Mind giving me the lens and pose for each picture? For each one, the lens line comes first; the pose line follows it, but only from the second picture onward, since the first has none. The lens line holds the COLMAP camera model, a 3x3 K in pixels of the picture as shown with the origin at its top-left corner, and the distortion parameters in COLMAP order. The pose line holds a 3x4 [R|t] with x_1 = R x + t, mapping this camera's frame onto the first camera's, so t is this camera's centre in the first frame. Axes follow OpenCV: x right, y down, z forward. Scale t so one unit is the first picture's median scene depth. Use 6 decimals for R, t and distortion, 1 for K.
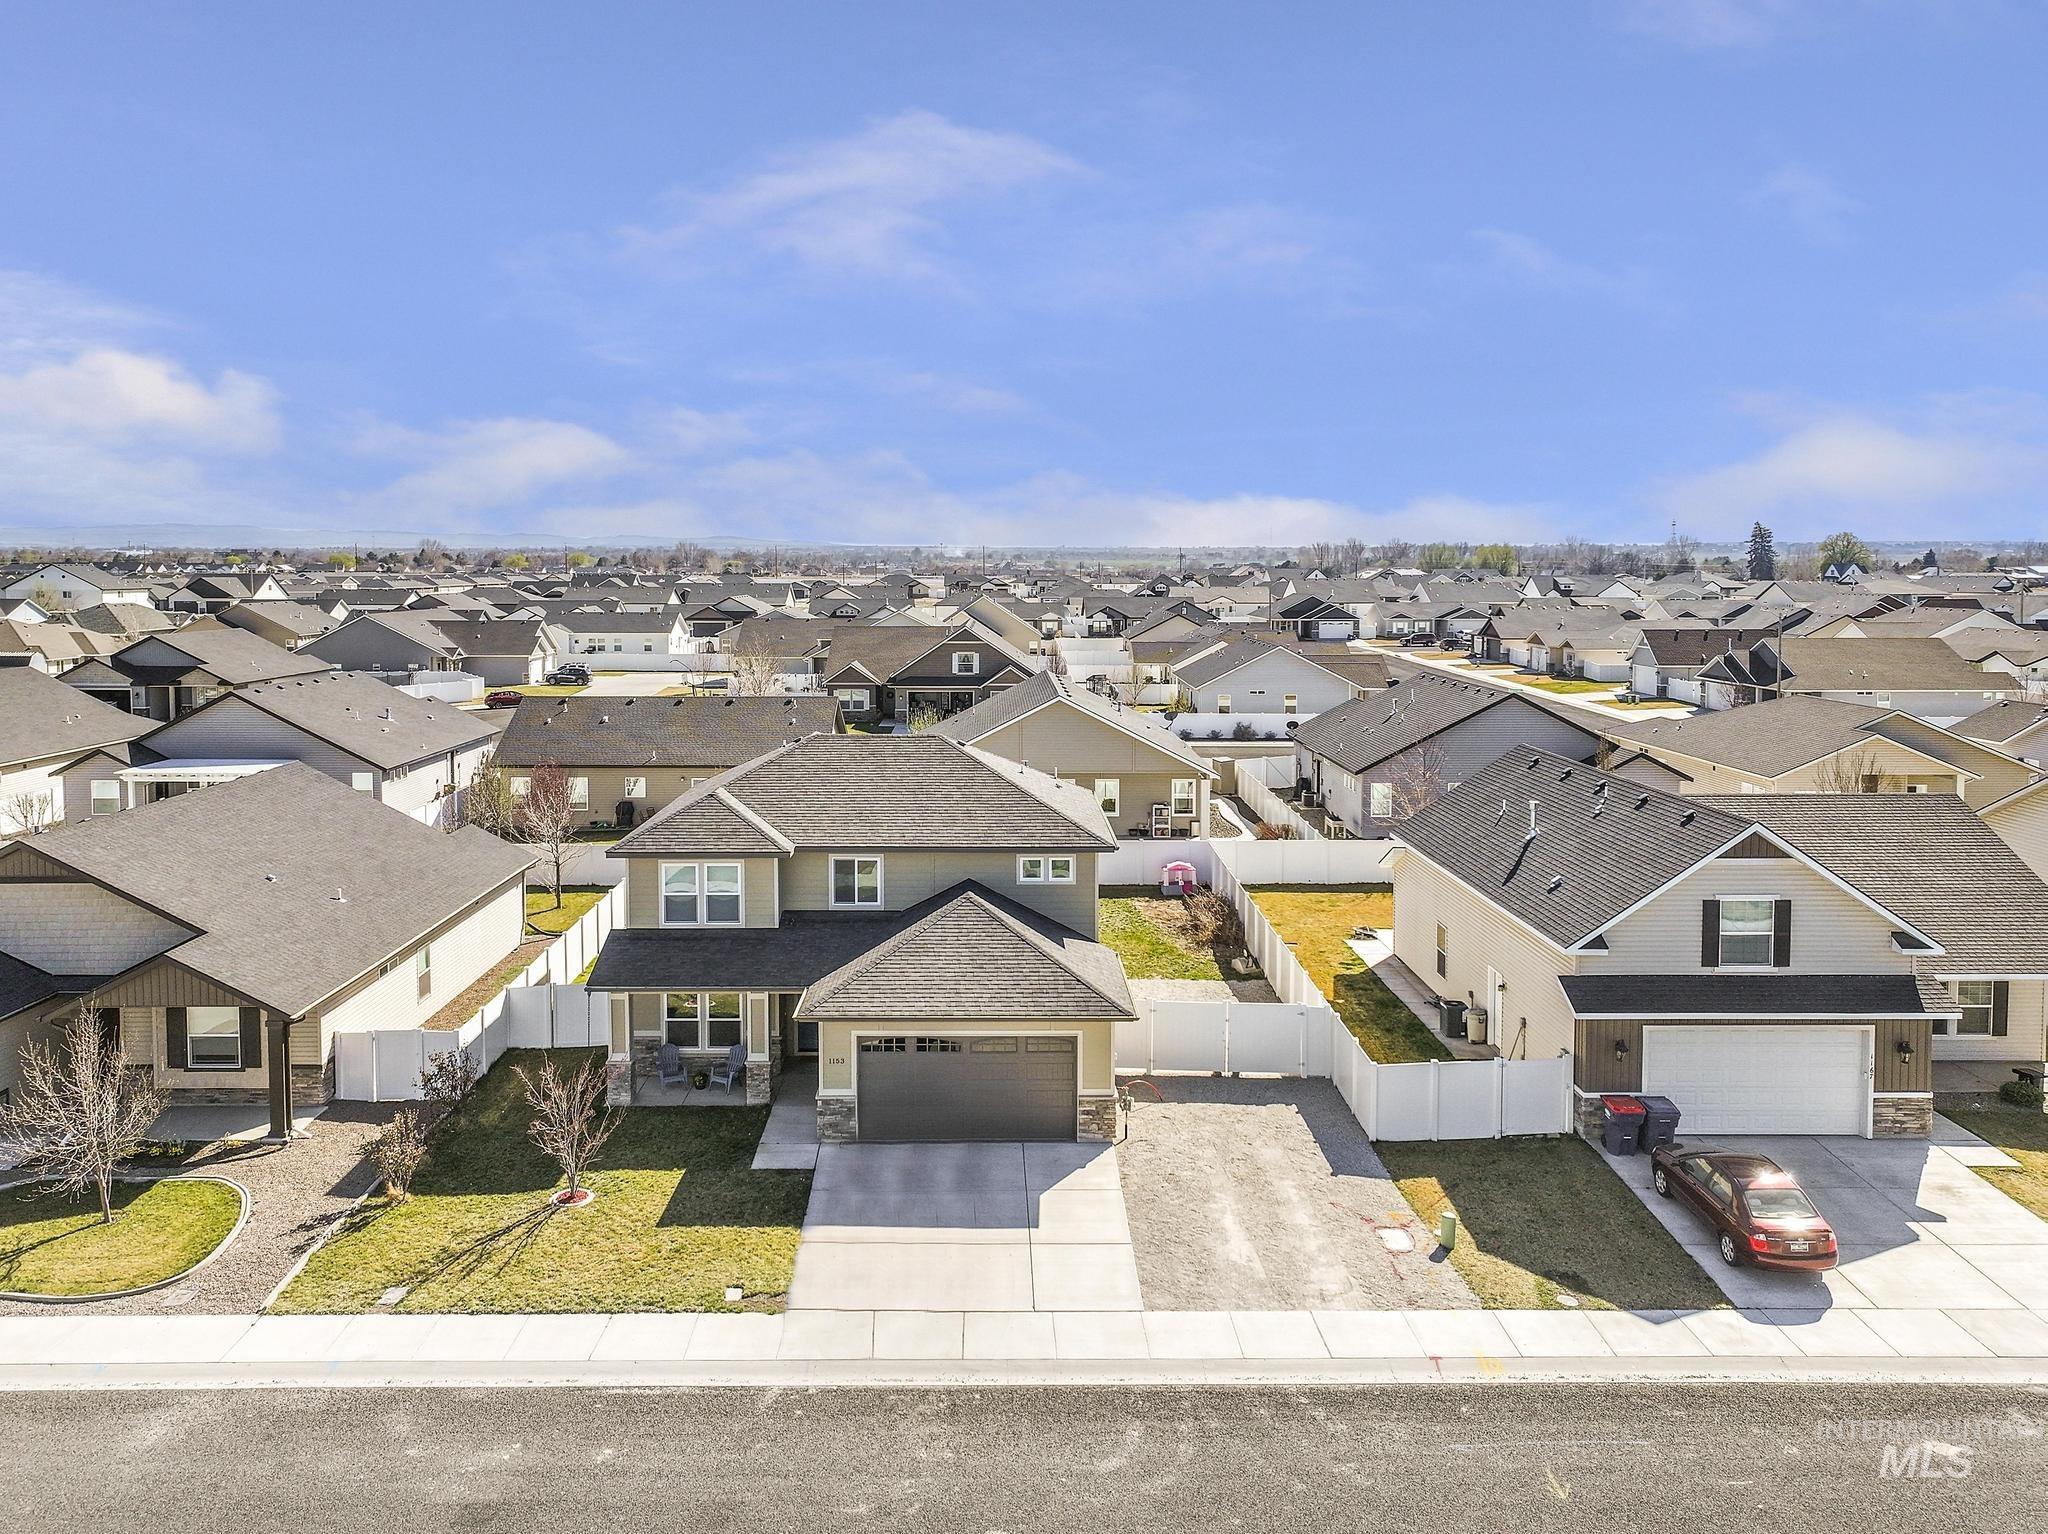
lens RADIAL K [[1498.0, 0, 983.5], [0, 1498.0, 544.7], [0, 0, 1]] dist [0.000067, 0.006684]
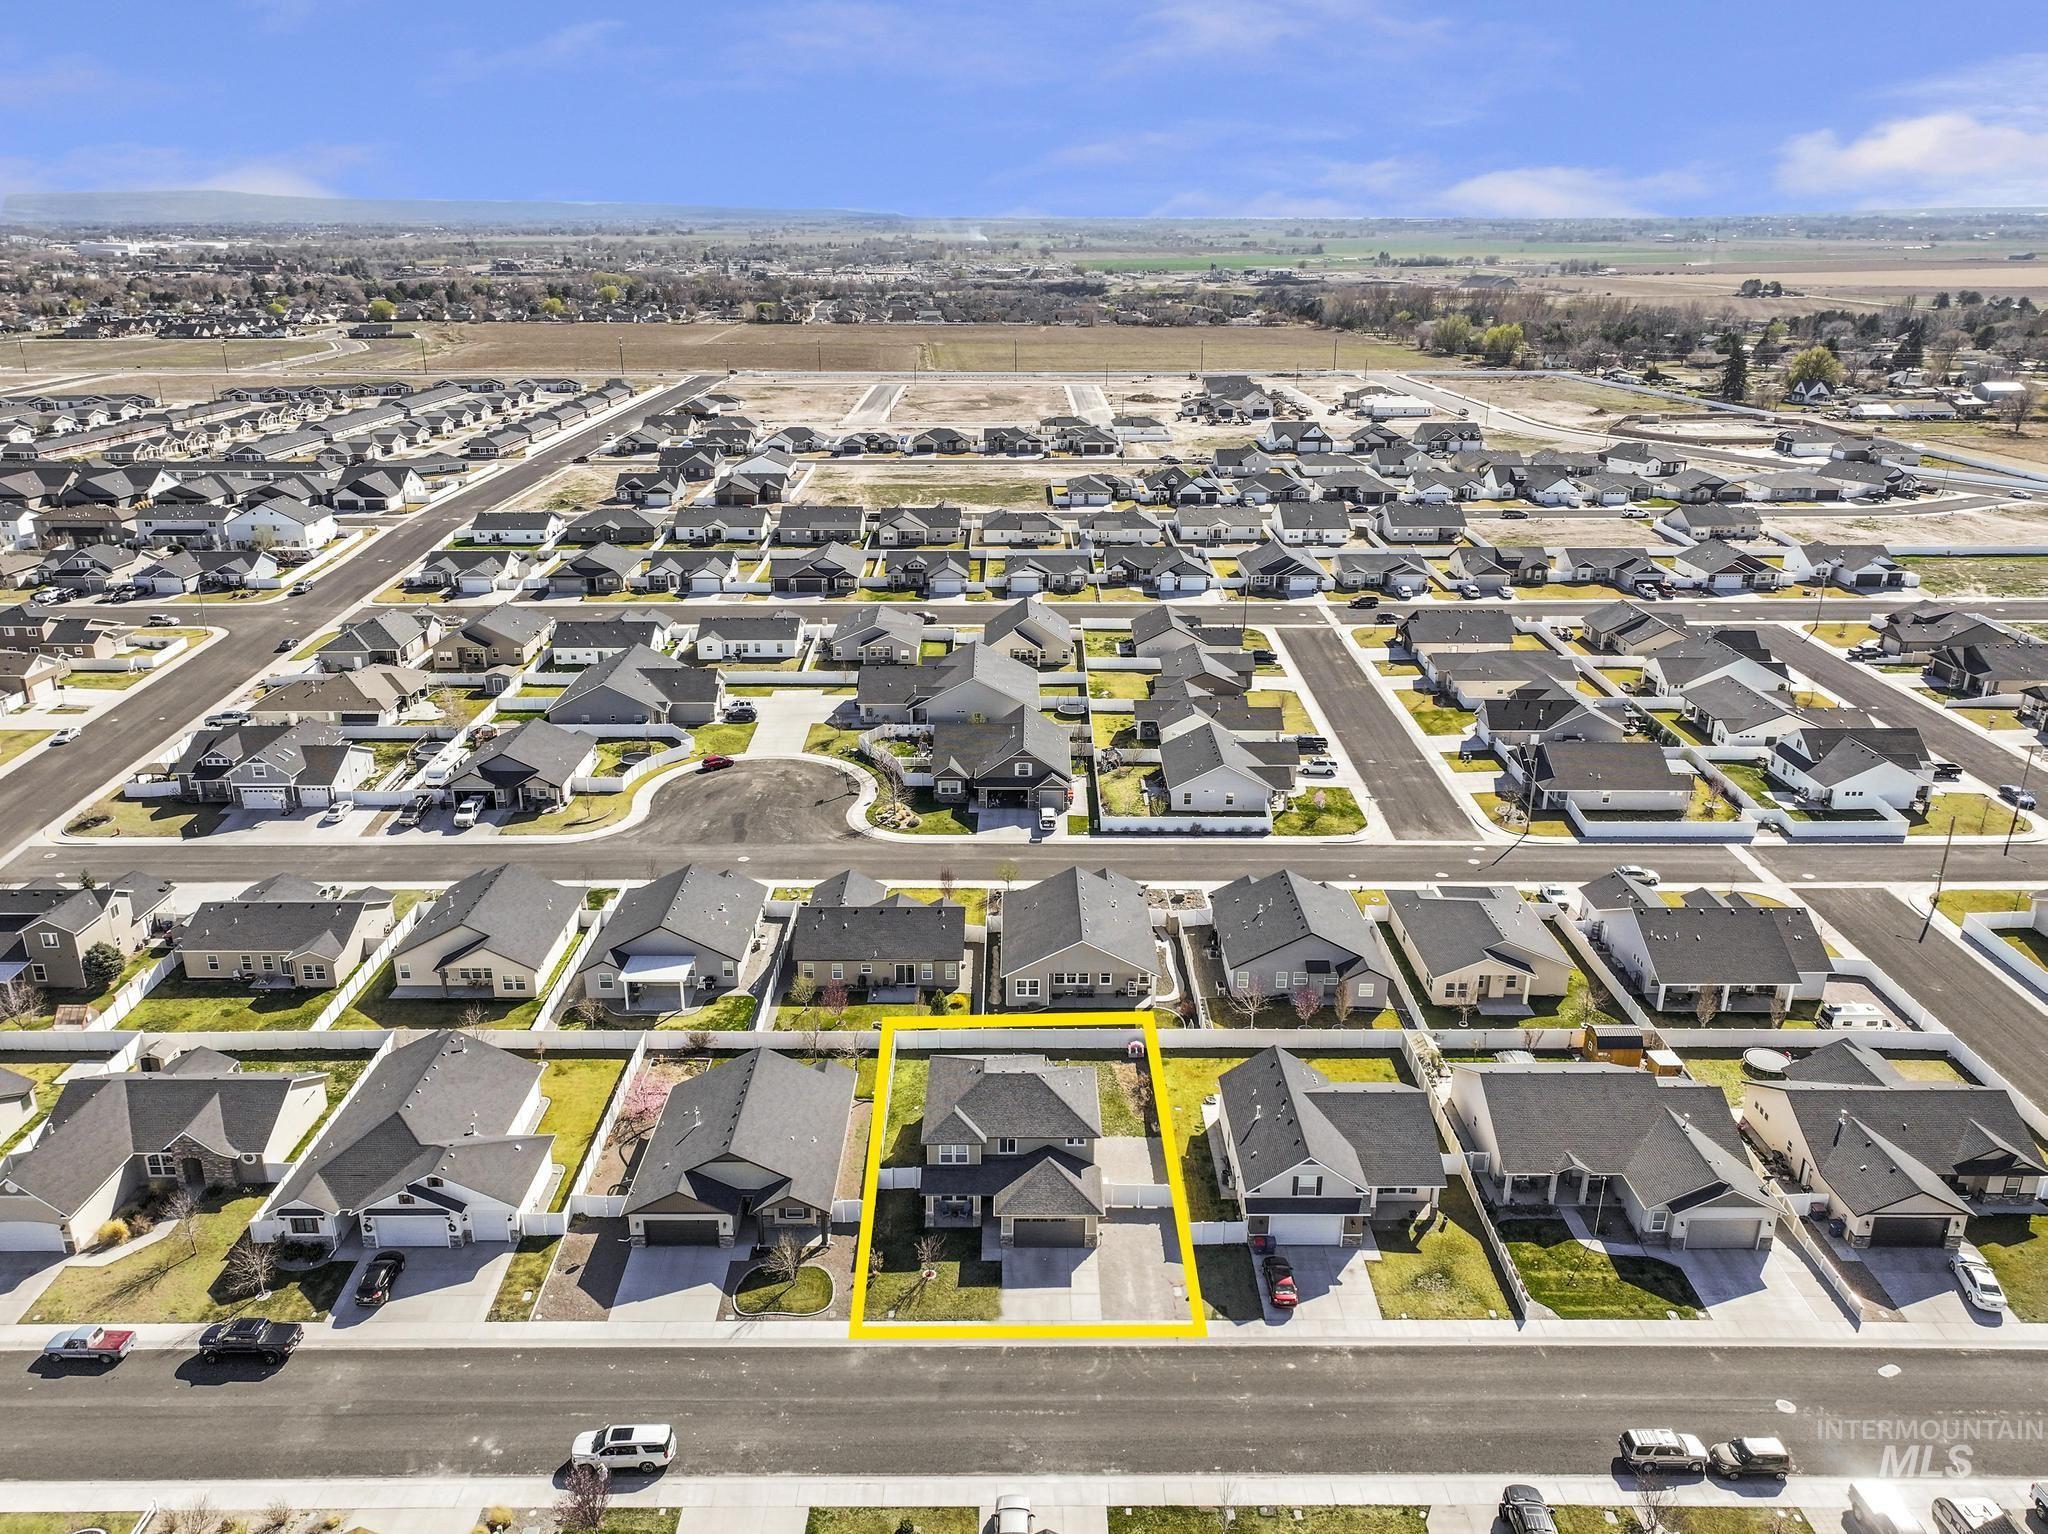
lens RADIAL K [[1516.4, 0, 1000.3], [0, 1516.4, 696.3], [0, 0, 1]] dist [0.004018, 0.000588]
pose [[0.999986, -0.001658, -0.005111, -0.093562], [0.003181, 0.949275, 0.314431, -1.665645], [0.004330, -0.314443, 0.949267, -1.613724]]
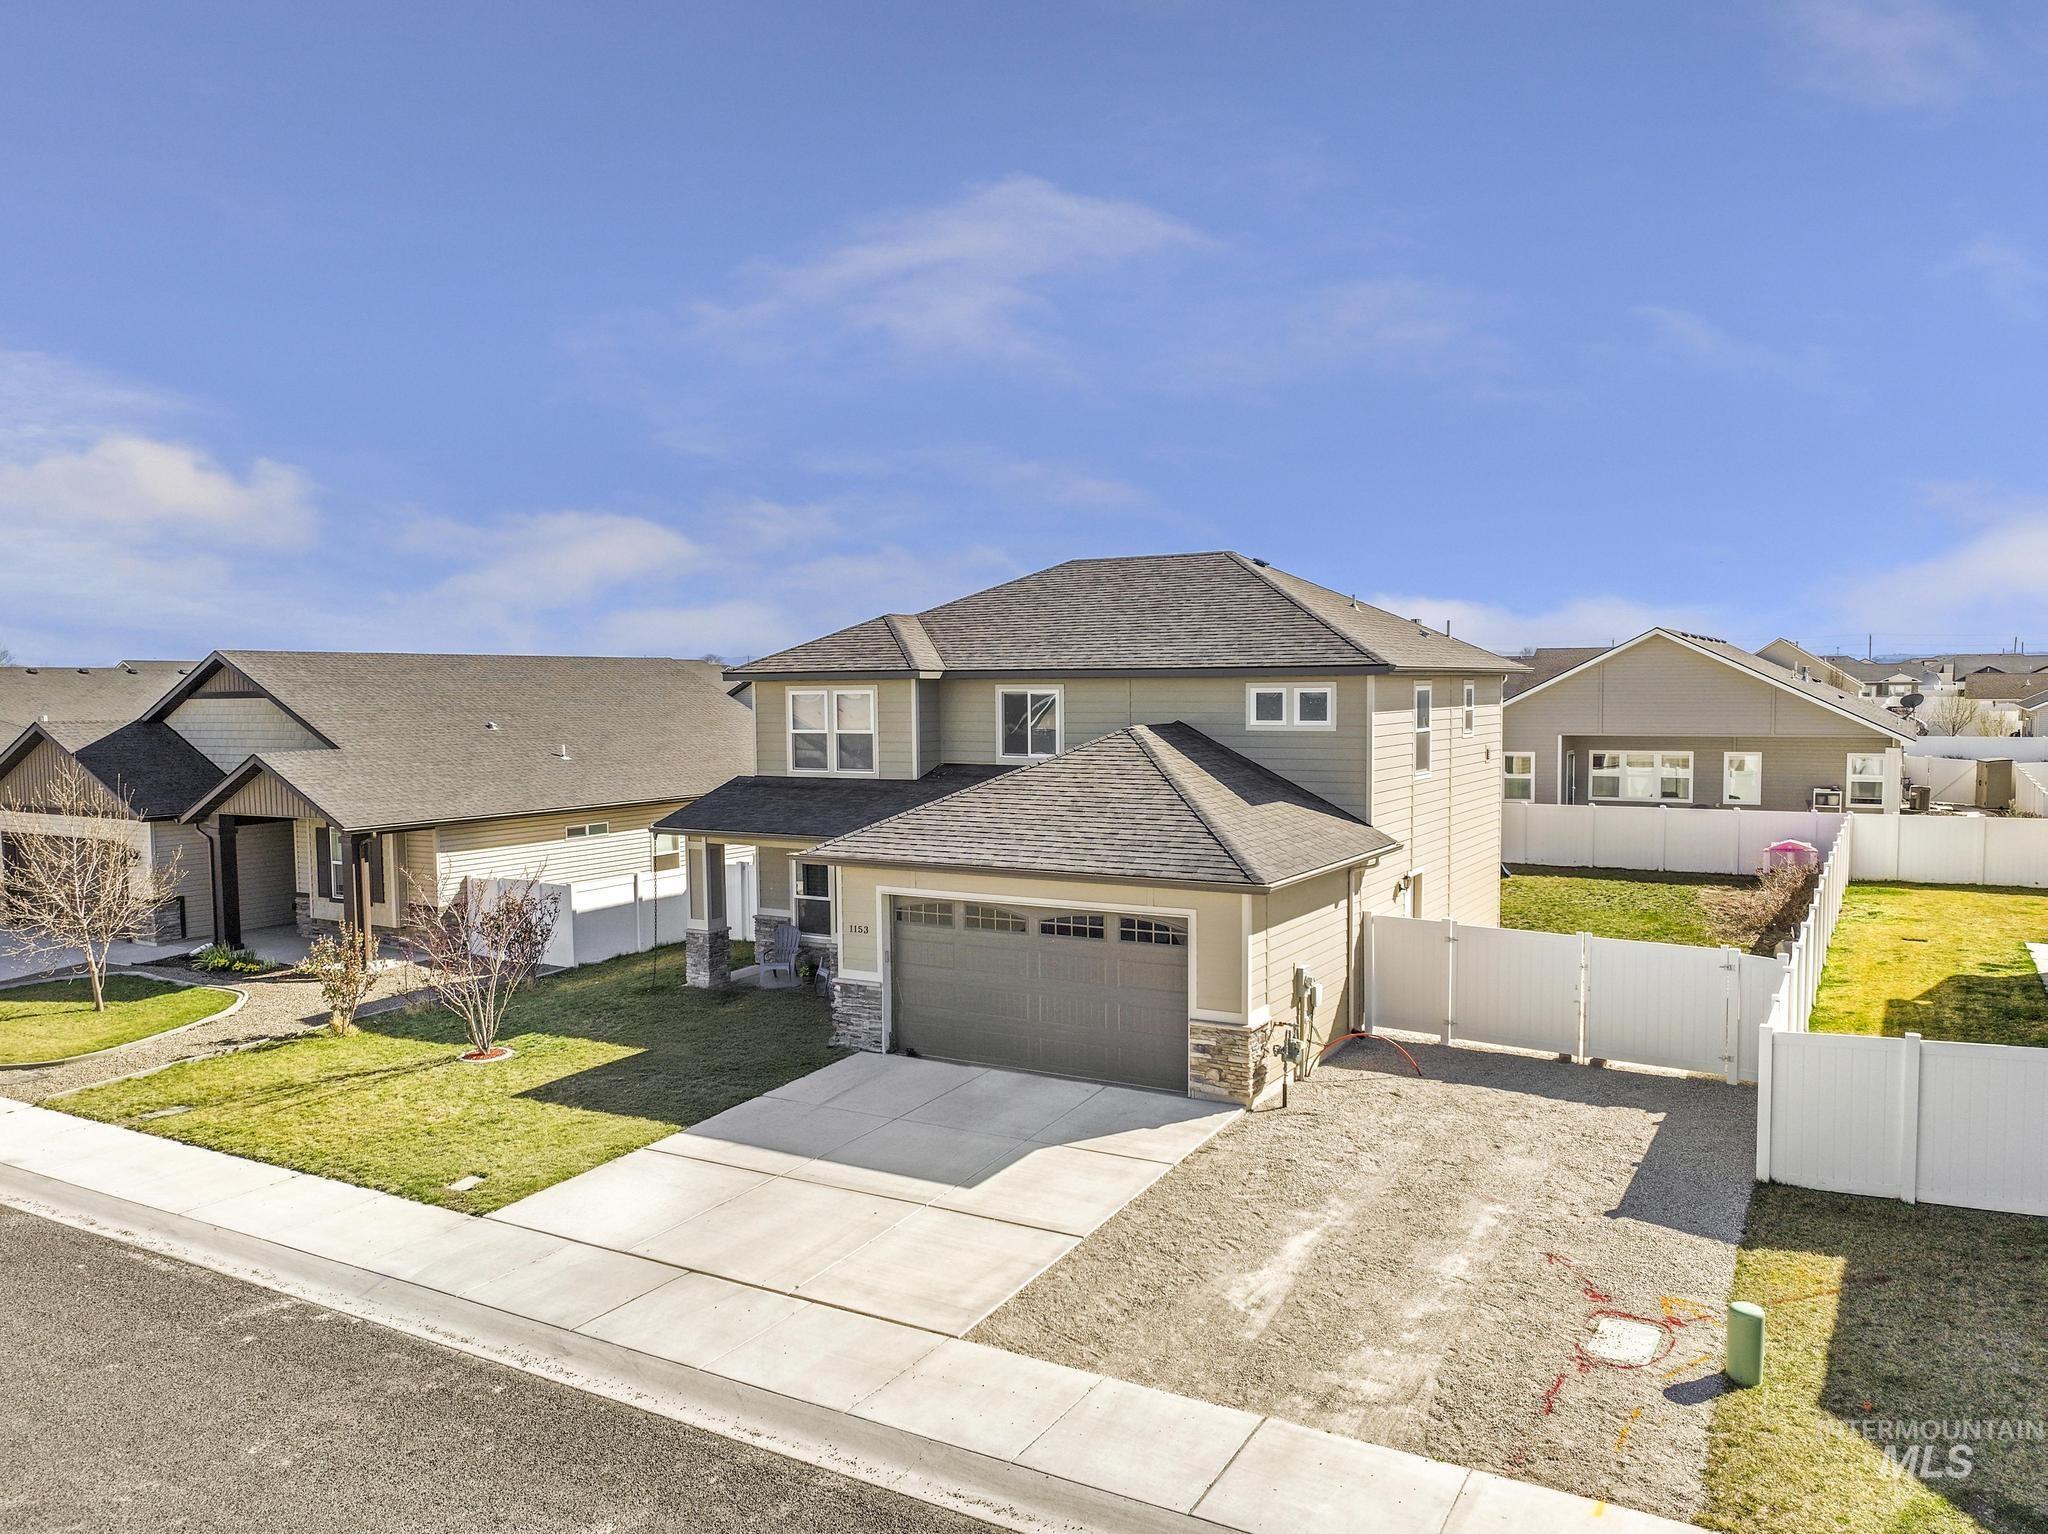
lens RADIAL K [[1475.4, 0, 1036.0], [0, 1475.4, 727.1], [0, 0, 1]] dist [-0.001621, 0.020141]
pose [[0.861495, 0.005663, -0.507734, 0.304503], [0.015813, 0.999154, 0.037975, 0.230693], [0.507519, -0.040744, 0.860676, 0.476429]]
